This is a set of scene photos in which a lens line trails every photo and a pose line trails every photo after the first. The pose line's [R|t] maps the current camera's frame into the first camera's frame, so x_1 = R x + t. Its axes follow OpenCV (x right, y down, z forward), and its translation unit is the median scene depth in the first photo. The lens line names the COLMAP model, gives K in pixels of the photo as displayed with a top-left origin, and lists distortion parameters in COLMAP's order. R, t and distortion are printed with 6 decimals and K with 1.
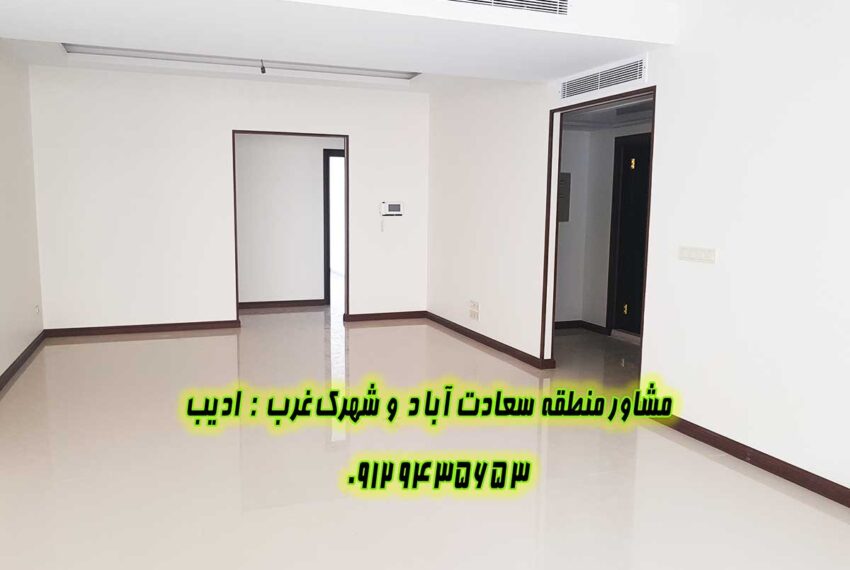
lens RADIAL K [[663.2, 0, 419.4], [0, 663.2, 285.3], [0, 0, 1]] dist [0.001461, -0.017304]
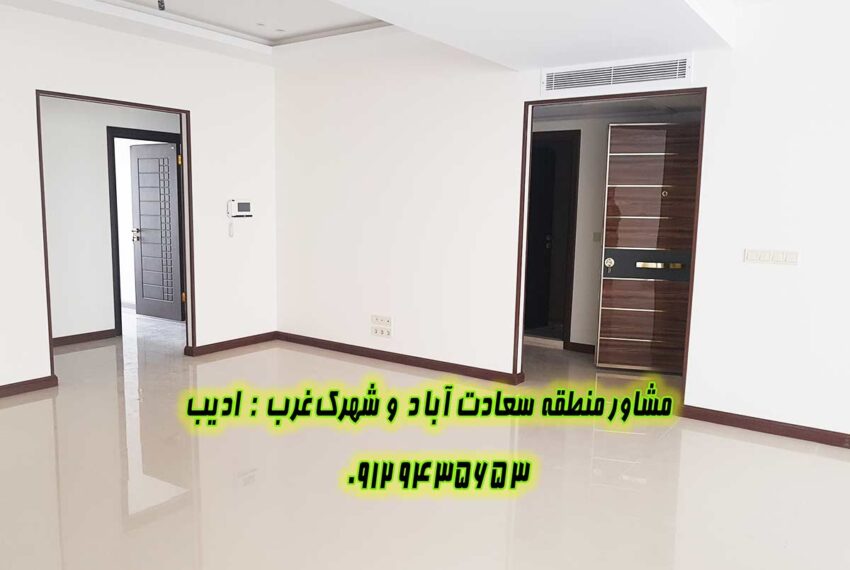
lens RADIAL K [[663.2, 0, 424.4], [0, 663.2, 285.4], [0, 0, 1]] dist [0.001461, -0.017304]
pose [[0.836295, -0.065956, 0.544299, -0.316771], [0.061102, 0.997766, 0.027023, -0.033556], [-0.544865, 0.010659, 0.838456, 0.231282]]
